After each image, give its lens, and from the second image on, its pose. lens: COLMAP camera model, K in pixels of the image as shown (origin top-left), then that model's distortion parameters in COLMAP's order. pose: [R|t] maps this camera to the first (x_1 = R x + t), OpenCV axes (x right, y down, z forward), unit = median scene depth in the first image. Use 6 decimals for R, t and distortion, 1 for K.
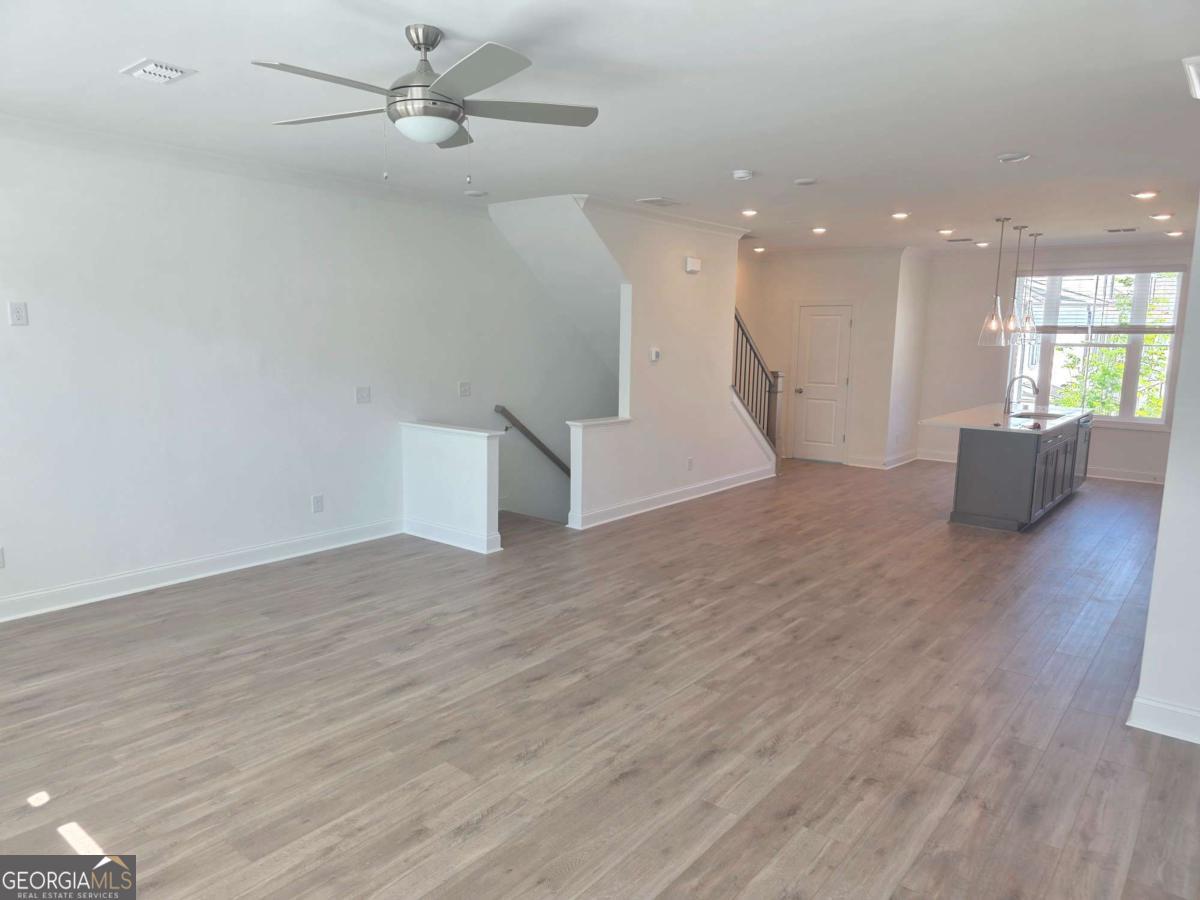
lens RADIAL K [[804.1, 0, 599.3], [0, 804.1, 454.5], [0, 0, 1]] dist [0.064073, -0.057346]
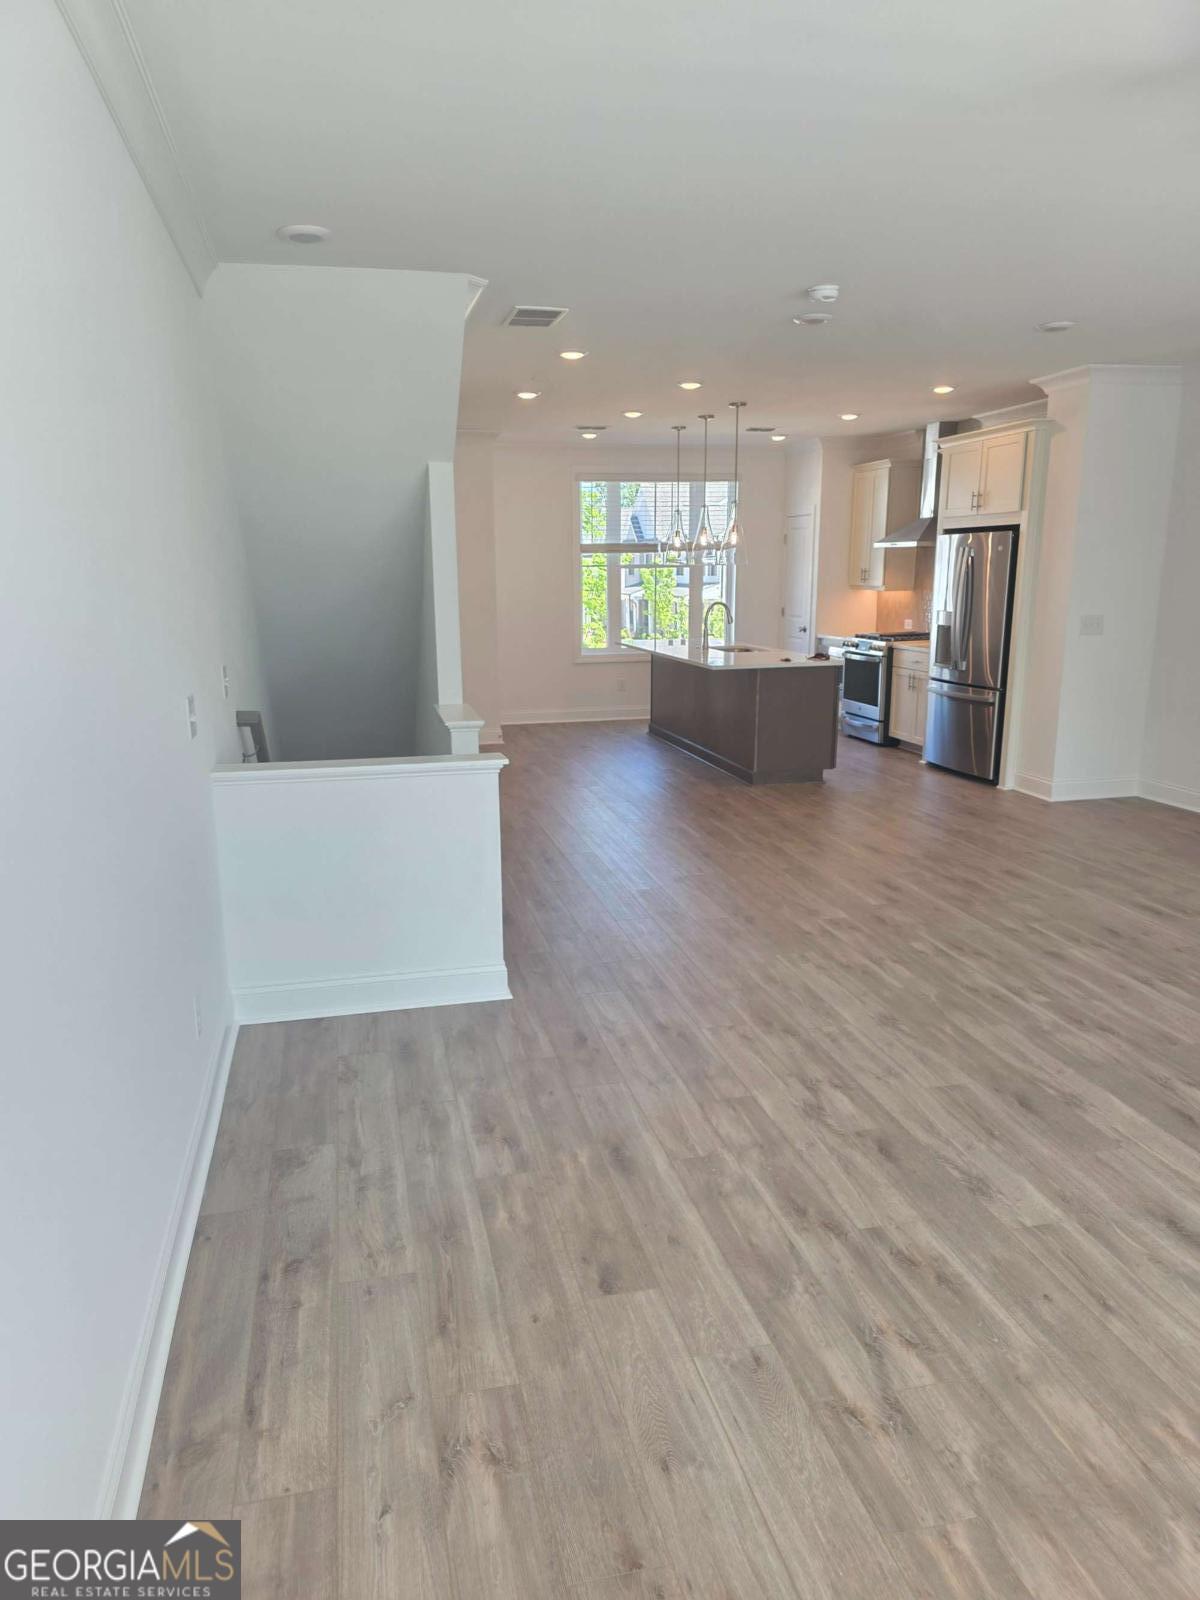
lens RADIAL K [[1072.1, 0, 587.3], [0, 1072.1, 827.0], [0, 0, 1]] dist [0.064073, -0.057346]
pose [[0.623587, -0.206635, 0.753951, -0.734268], [0.136171, 0.978402, 0.155524, -0.099266], [-0.769803, 0.005683, 0.638256, 0.649650]]
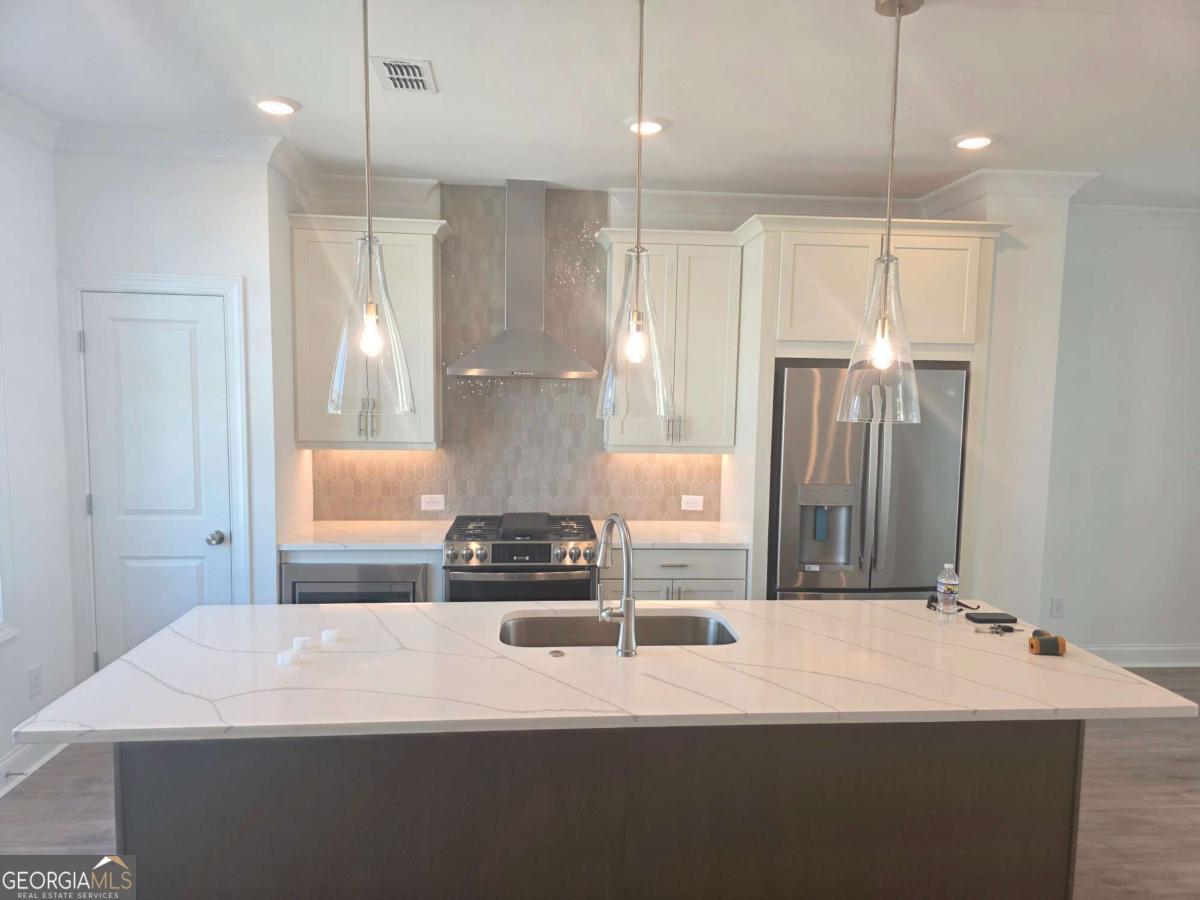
lens RADIAL K [[804.1, 0, 605.9], [0, 804.1, 463.5], [0, 0, 1]] dist [0.064073, -0.057346]
pose [[-0.696934, -0.097508, 0.710475, 0.506650], [0.076849, 0.974853, 0.209177, -0.289789], [-0.713006, 0.200382, -0.671915, 1.949442]]
